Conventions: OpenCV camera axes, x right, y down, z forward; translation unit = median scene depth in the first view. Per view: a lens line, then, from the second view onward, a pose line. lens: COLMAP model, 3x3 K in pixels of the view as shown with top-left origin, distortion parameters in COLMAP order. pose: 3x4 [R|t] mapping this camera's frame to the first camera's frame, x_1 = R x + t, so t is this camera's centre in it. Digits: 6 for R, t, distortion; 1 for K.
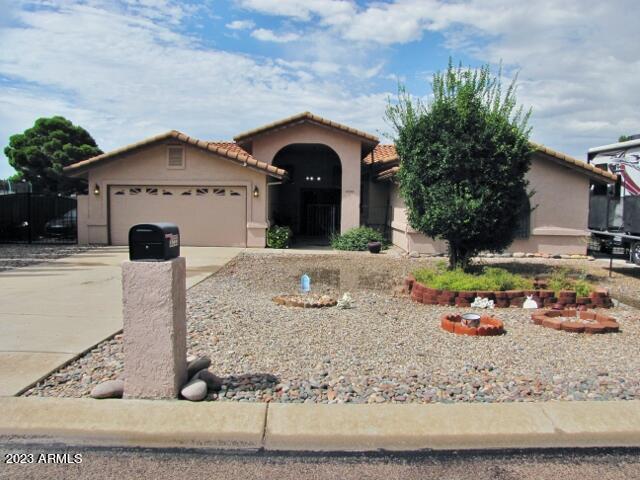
lens RADIAL K [[537.6, 0, 349.0], [0, 537.6, 249.6], [0, 0, 1]] dist [-0.150771, 0.112243]
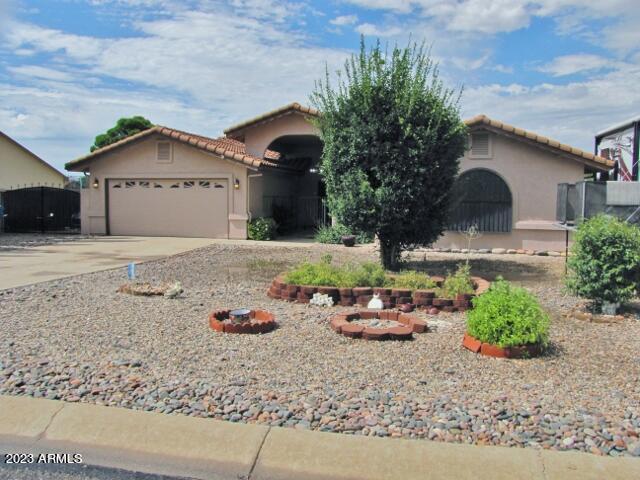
lens RADIAL K [[537.6, 0, 341.5], [0, 537.6, 258.6], [0, 0, 1]] dist [-0.150771, 0.112243]
pose [[0.977943, 0.021481, -0.207763, 0.229001], [-0.016138, 0.999495, 0.027378, 0.002088], [0.208246, -0.023421, 0.977796, 0.051869]]
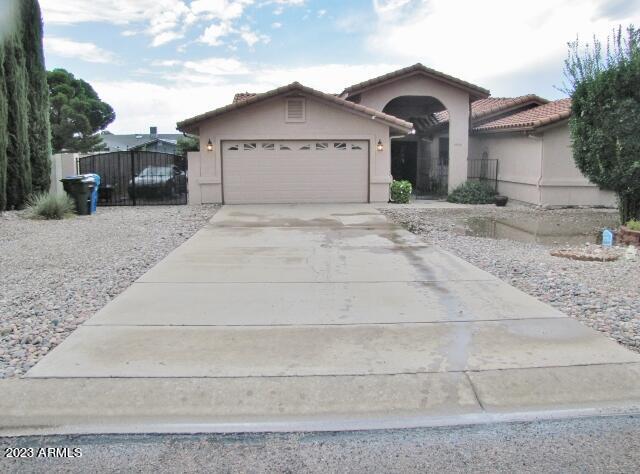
lens RADIAL K [[537.6, 0, 358.7], [0, 537.6, 249.3], [0, 0, 1]] dist [-0.150771, 0.112243]
pose [[0.996669, -0.030255, 0.075739, -0.287931], [0.023456, 0.995746, 0.089108, -0.007832], [-0.078113, -0.087035, 0.993138, 0.023067]]
